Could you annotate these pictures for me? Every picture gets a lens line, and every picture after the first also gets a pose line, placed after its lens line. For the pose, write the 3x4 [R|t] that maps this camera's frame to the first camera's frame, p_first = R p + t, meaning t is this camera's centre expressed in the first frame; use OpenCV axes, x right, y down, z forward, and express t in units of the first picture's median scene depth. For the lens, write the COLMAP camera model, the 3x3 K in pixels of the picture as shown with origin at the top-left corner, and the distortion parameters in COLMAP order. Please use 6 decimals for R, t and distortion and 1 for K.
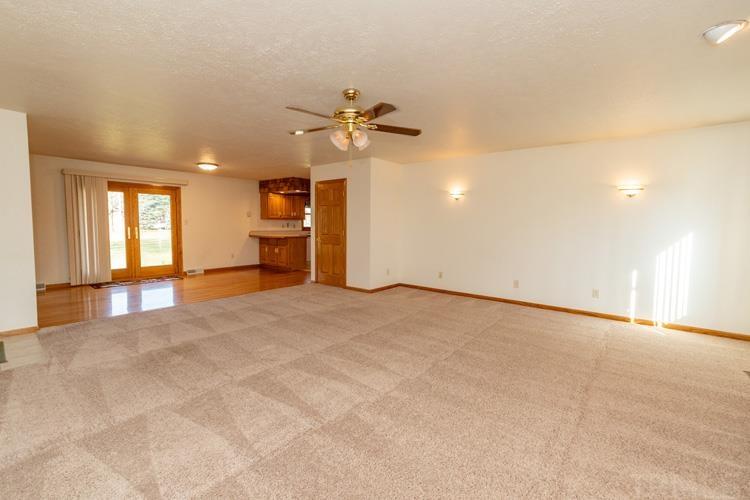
lens RADIAL K [[326.1, 0, 368.9], [0, 326.1, 246.2], [0, 0, 1]] dist [-0.002023, -0.000593]
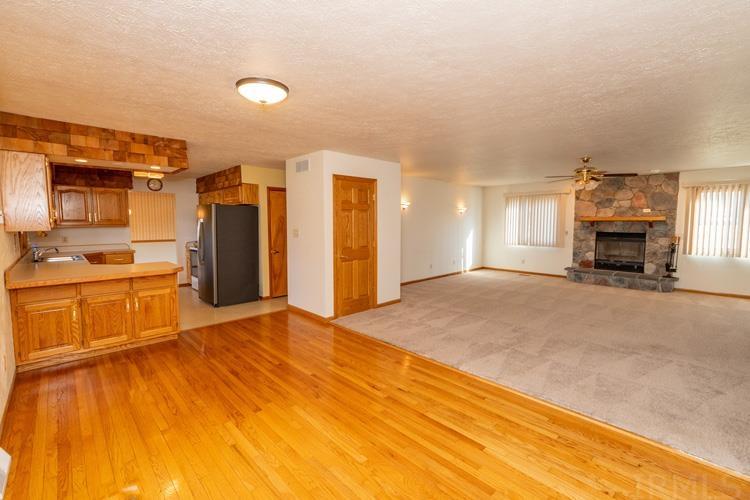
lens RADIAL K [[326.1, 0, 368.9], [0, 326.1, 246.2], [0, 0, 1]] dist [-0.002023, -0.000593]
pose [[0.125091, -0.082742, 0.988689, -0.681104], [0.074977, 0.994455, 0.073738, -0.071949], [-0.989308, 0.064905, 0.130601, 0.671230]]
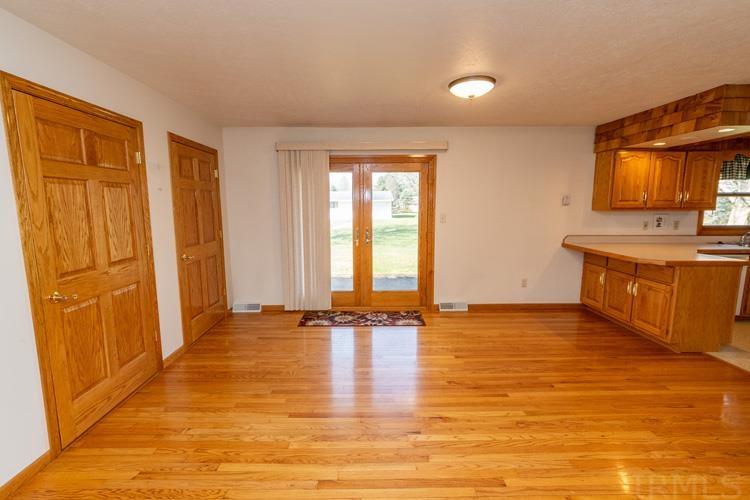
lens RADIAL K [[326.1, 0, 368.9], [0, 326.1, 246.2], [0, 0, 1]] dist [-0.002023, -0.000593]
pose [[0.648749, 0.082588, -0.756507, -0.201777], [-0.042955, 0.996483, 0.071950, -0.056873], [0.759789, -0.014182, 0.650015, 0.503469]]
